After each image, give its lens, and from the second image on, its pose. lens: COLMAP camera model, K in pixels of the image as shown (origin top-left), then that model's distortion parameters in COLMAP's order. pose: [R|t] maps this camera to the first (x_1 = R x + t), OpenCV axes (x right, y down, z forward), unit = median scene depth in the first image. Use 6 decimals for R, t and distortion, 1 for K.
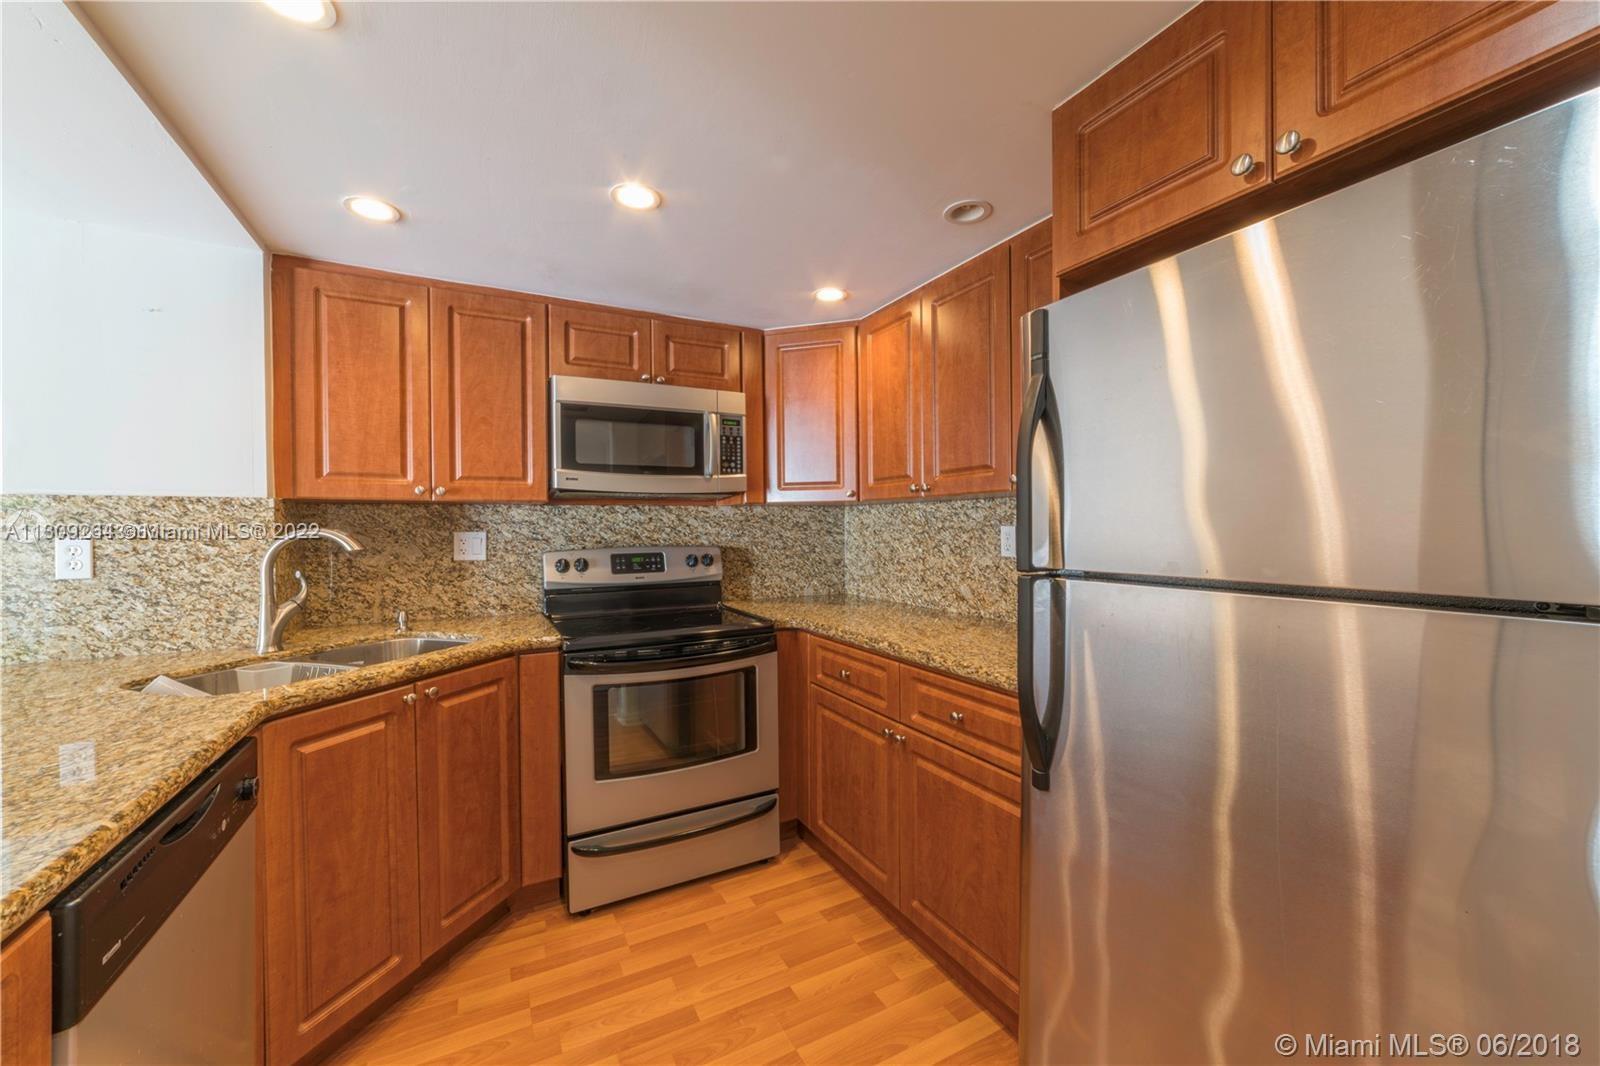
lens RADIAL K [[610.6, 0, 791.8], [0, 610.6, 530.5], [0, 0, 1]] dist [0.002259, 0.000816]
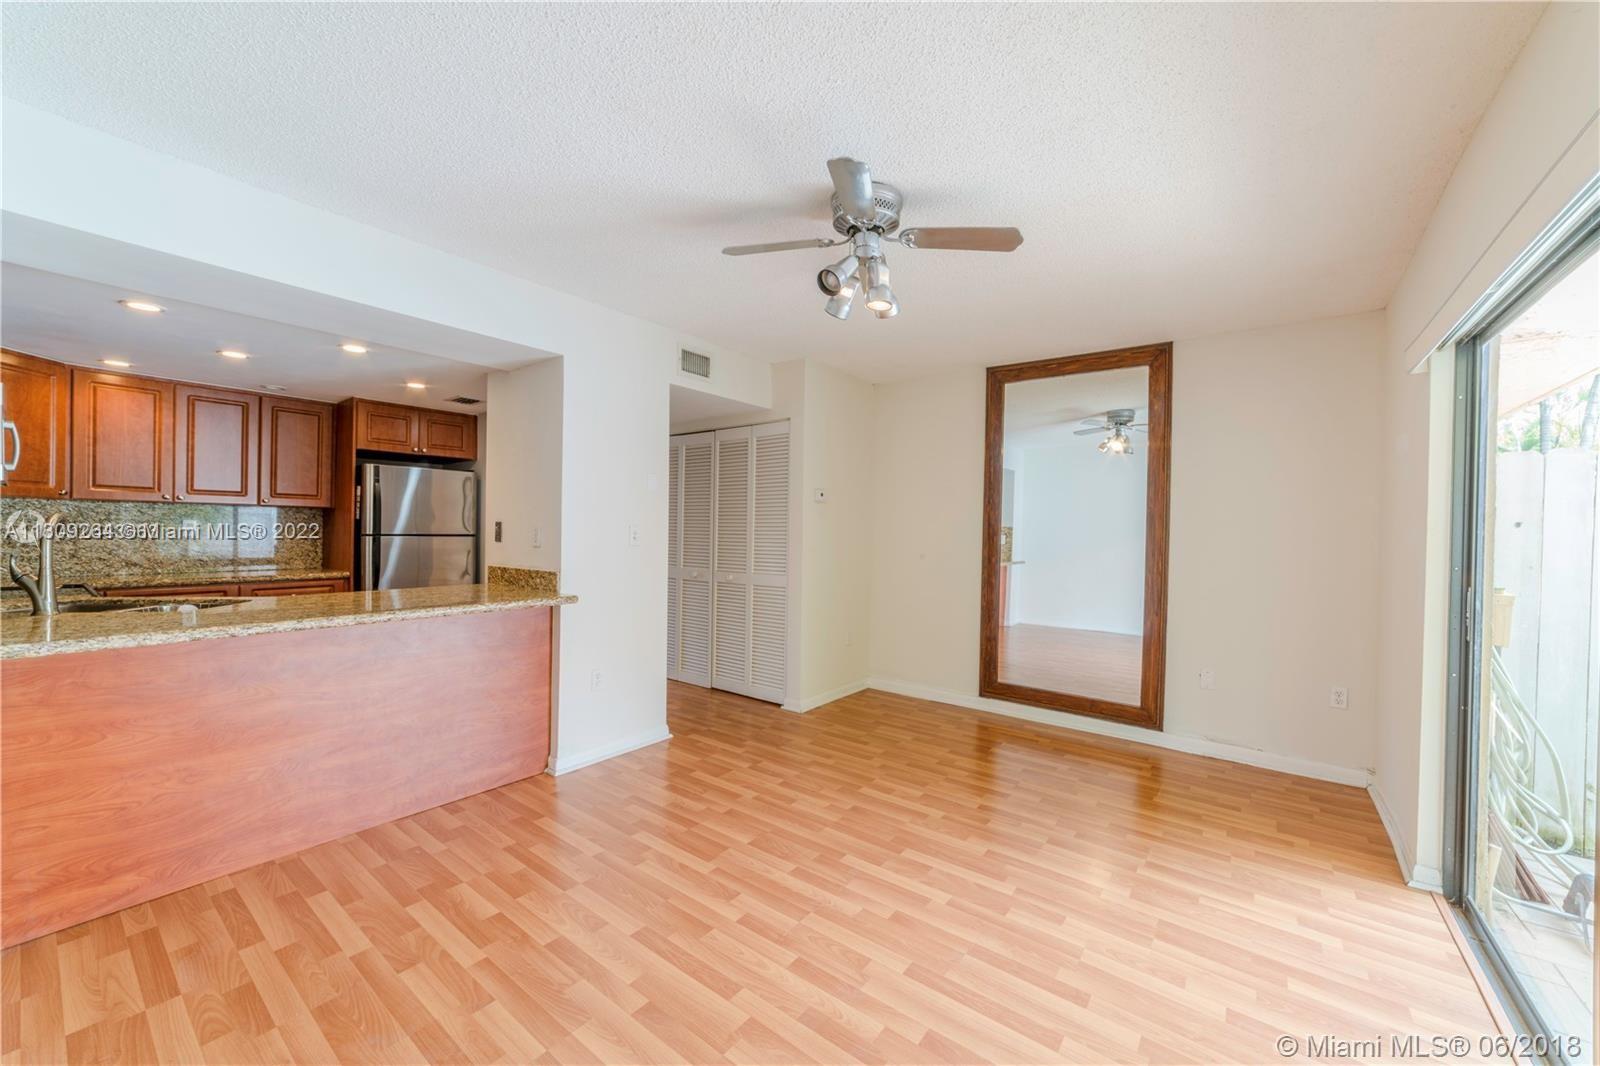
lens RADIAL K [[610.6, 0, 797.3], [0, 610.6, 531.2], [0, 0, 1]] dist [0.002259, 0.000816]
pose [[-0.427779, -0.000976, 0.903883, -2.525162], [-0.006455, 0.999977, -0.001975, 0.022519], [-0.903860, -0.006680, -0.427776, 0.165415]]
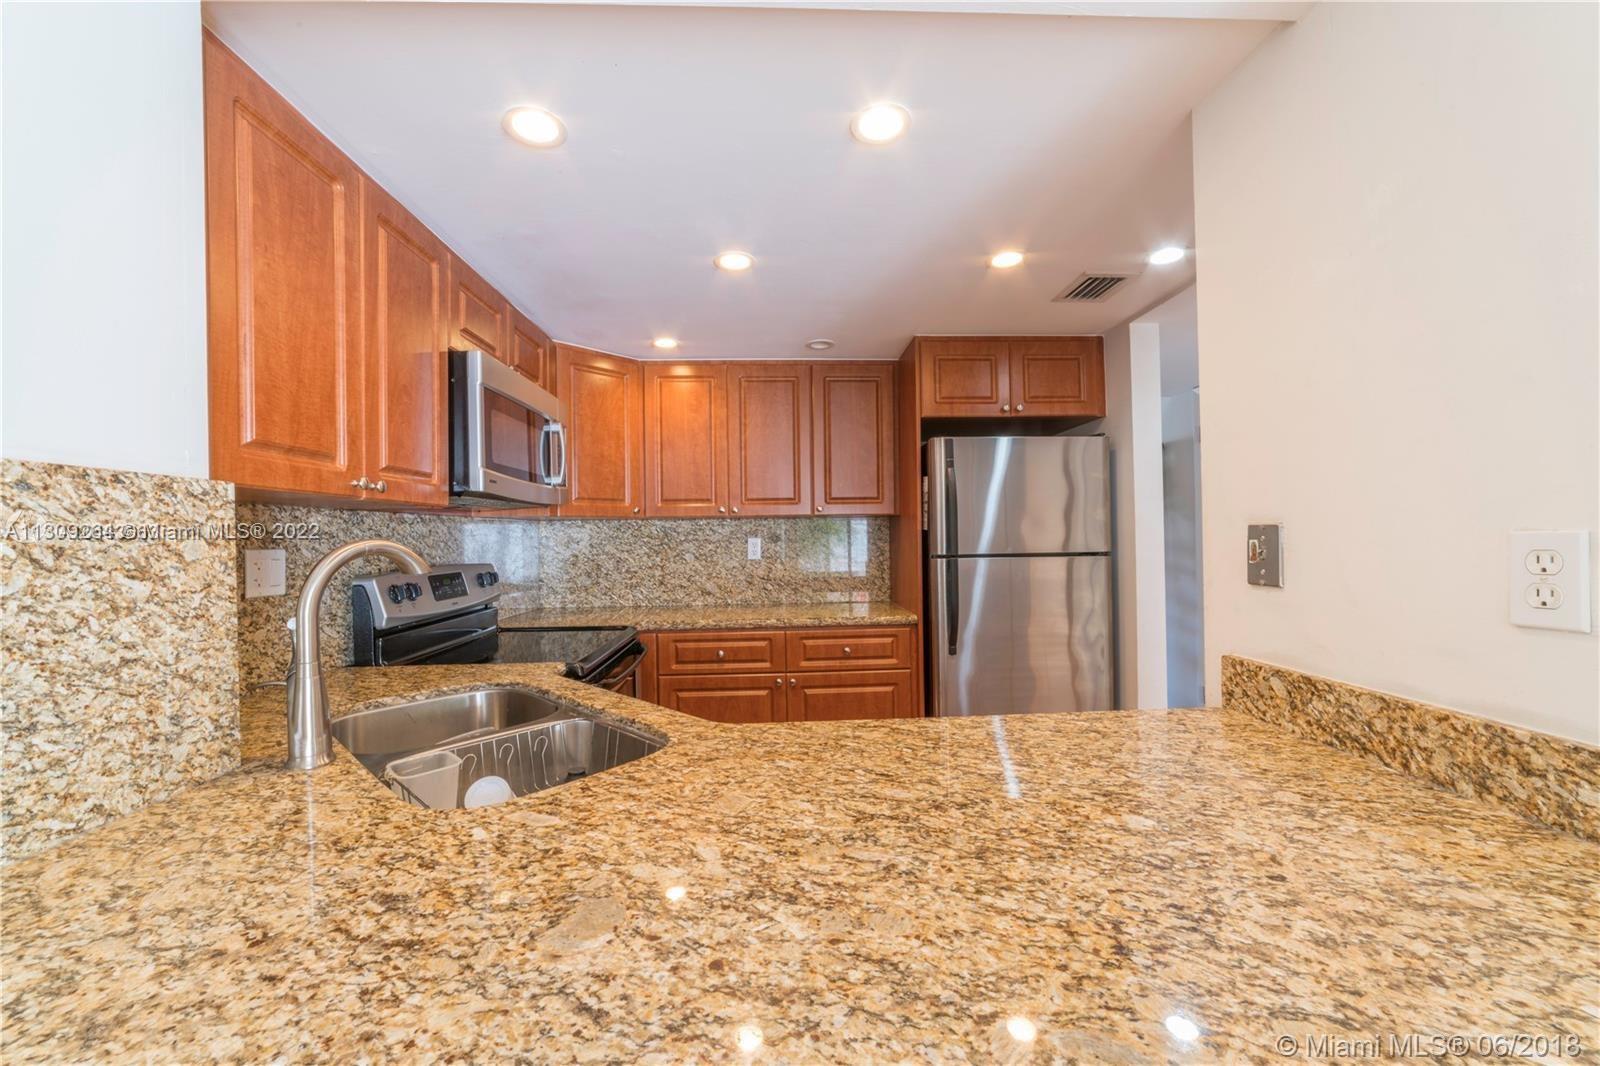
lens RADIAL K [[610.6, 0, 784.2], [0, 610.6, 533.2], [0, 0, 1]] dist [0.002259, 0.000816]
pose [[0.434228, 0.006467, 0.900780, -1.128525], [0.017558, 0.999724, -0.015641, 0.006156], [-0.900632, 0.022607, 0.433995, 0.360626]]
